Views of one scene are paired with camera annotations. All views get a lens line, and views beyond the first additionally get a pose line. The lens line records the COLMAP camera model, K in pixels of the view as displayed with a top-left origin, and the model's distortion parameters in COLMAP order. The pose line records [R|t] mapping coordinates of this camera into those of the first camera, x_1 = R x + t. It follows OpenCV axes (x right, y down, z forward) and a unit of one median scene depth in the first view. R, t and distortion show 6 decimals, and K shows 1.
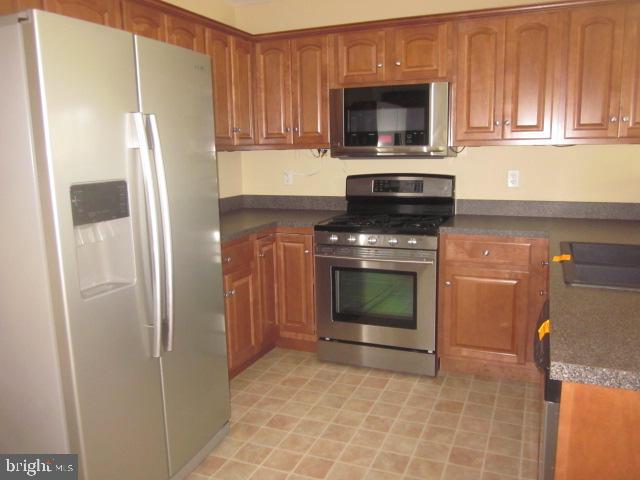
lens RADIAL K [[528.3, 0, 318.0], [0, 528.3, 239.4], [0, 0, 1]] dist [-0.044830, 0.001125]
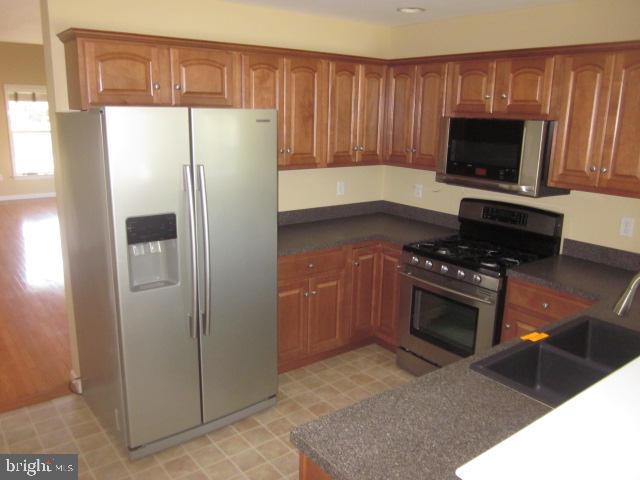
lens RADIAL K [[528.3, 0, 322.7], [0, 528.3, 239.1], [0, 0, 1]] dist [-0.044830, 0.001125]
pose [[0.866457, 0.153404, -0.475099, 0.370164], [-0.120368, 0.987739, 0.099410, -0.129193], [0.484524, -0.028948, 0.874299, -0.028935]]
